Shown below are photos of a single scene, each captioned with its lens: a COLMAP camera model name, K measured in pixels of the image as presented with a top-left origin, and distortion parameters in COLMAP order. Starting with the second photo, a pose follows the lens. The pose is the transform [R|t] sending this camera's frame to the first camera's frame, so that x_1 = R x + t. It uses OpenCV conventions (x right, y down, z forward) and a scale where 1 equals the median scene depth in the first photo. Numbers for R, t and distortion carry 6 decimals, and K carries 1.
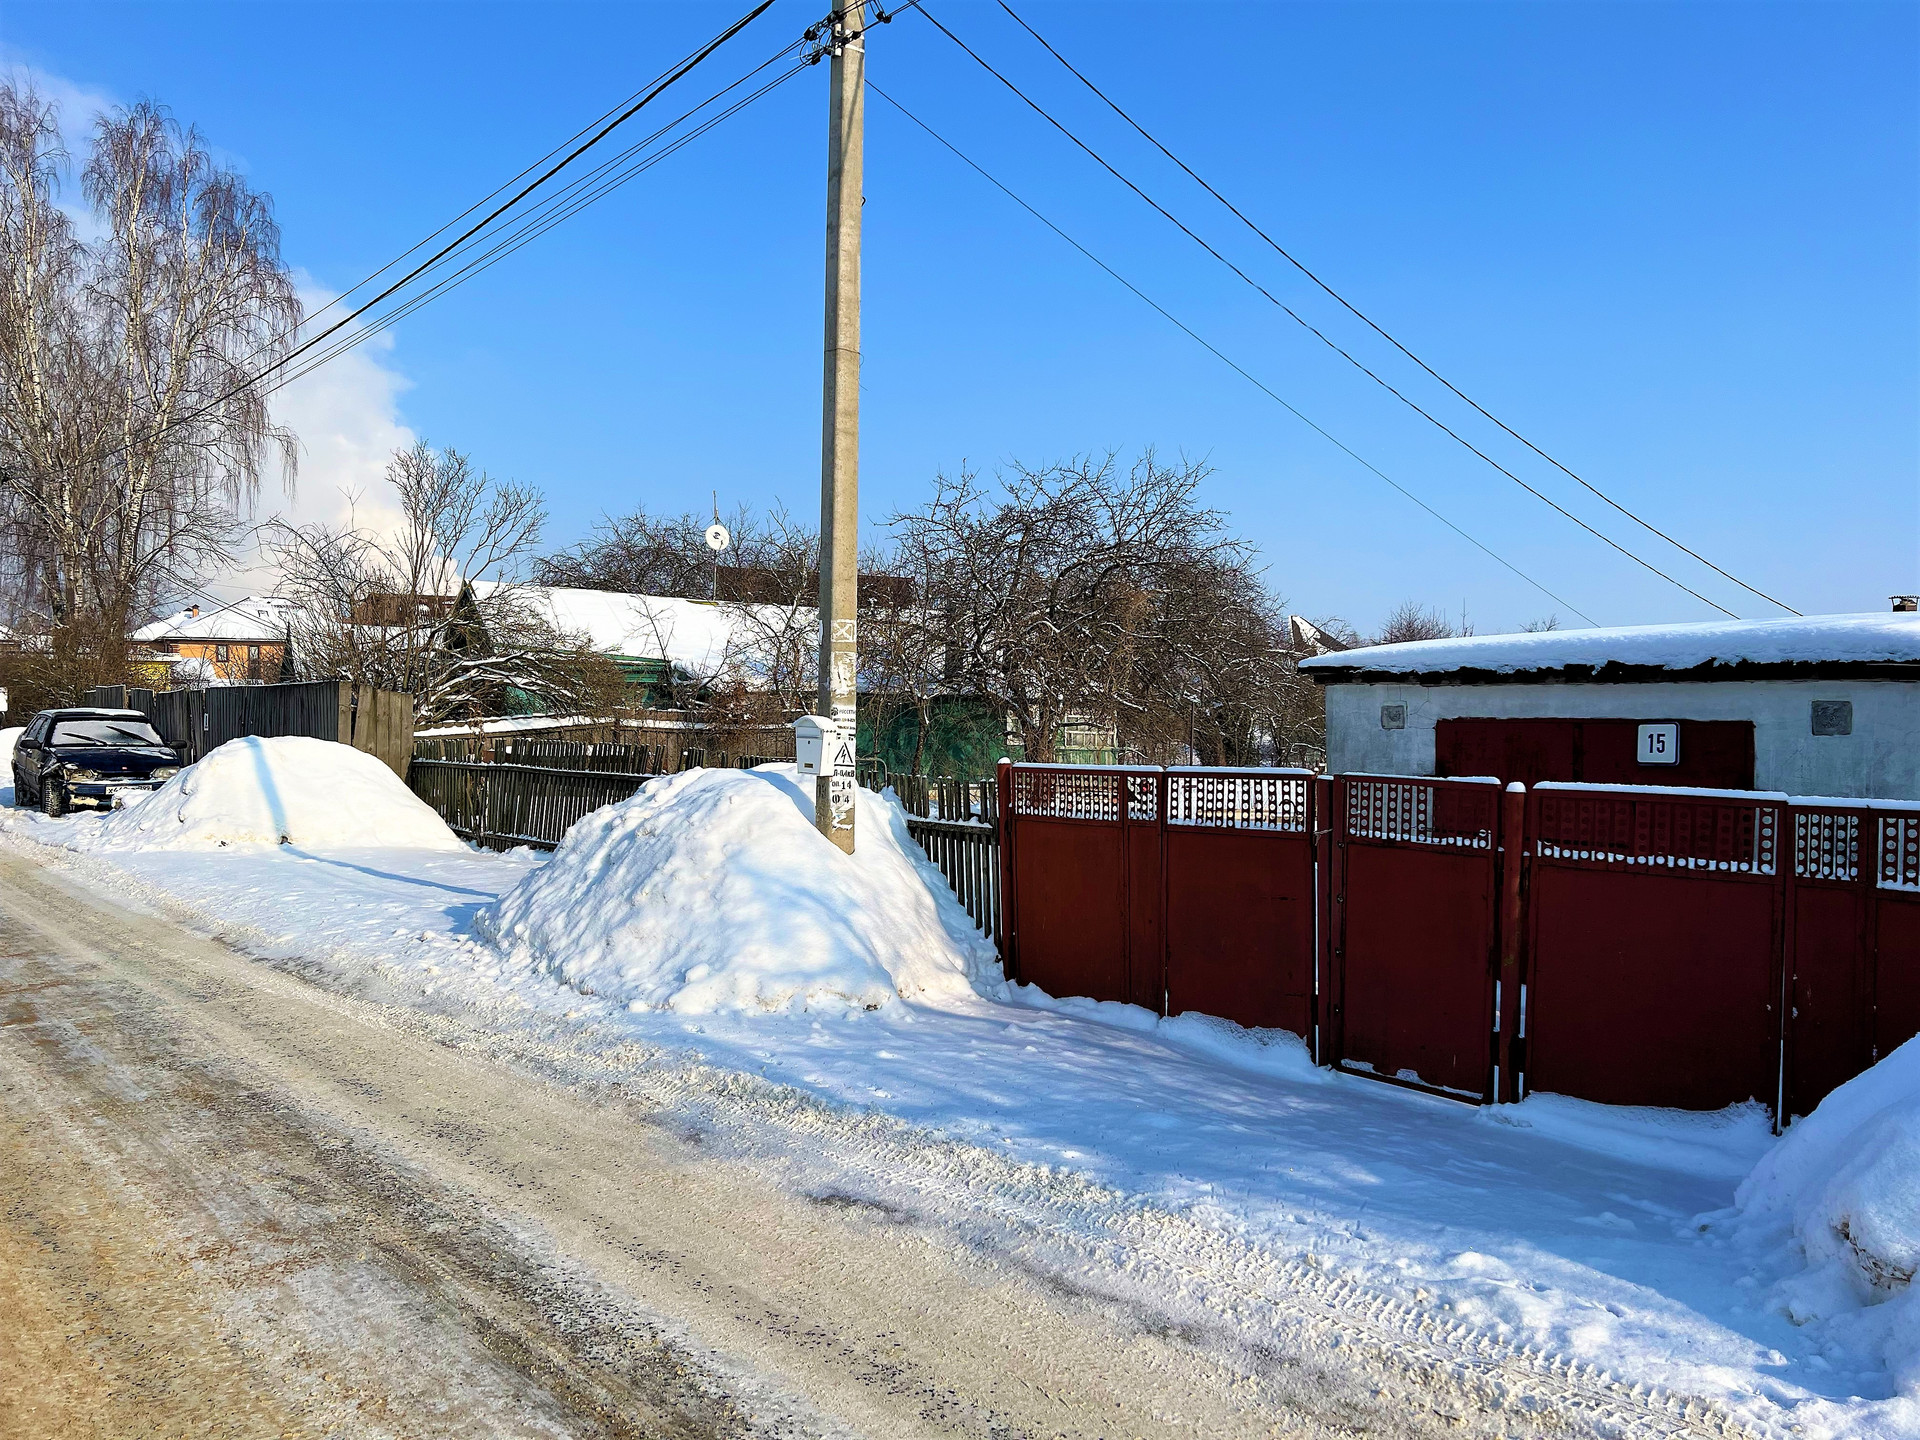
lens RADIAL K [[1431.3, 0, 953.8], [0, 1431.3, 718.5], [0, 0, 1]] dist [0.059883, -0.064276]
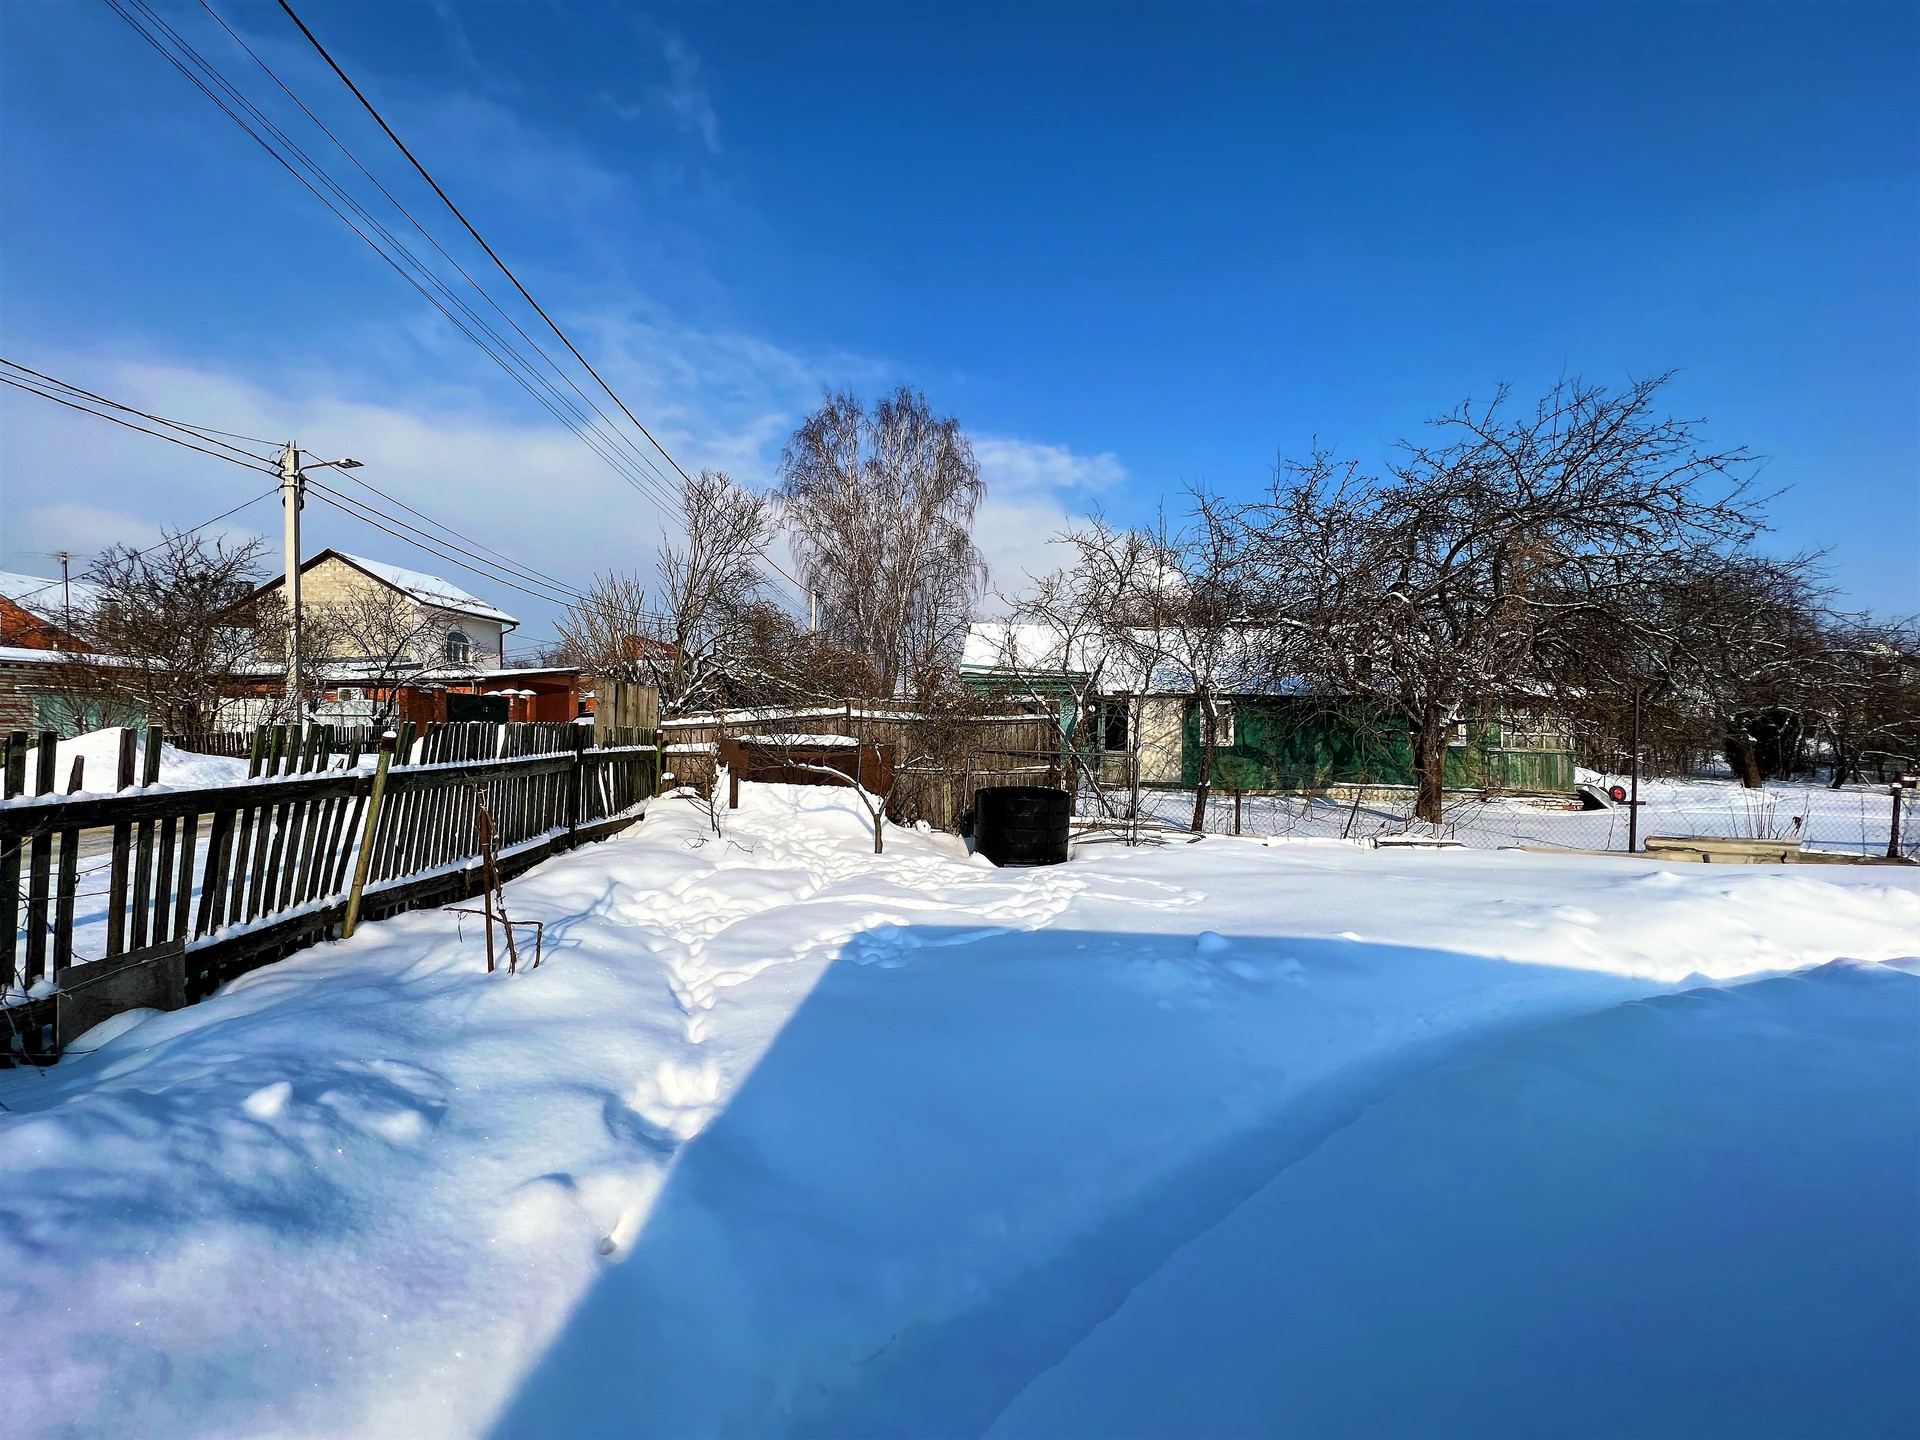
lens RADIAL K [[765.0, 0, 967.6], [0, 765.0, 722.2], [0, 0, 1]] dist [-0.001714, -0.001394]
pose [[0.800776, -0.004182, -0.598950, 0.167217], [-0.003487, 0.999926, -0.011645, 0.015555], [0.598954, 0.011413, 0.800702, 0.640818]]
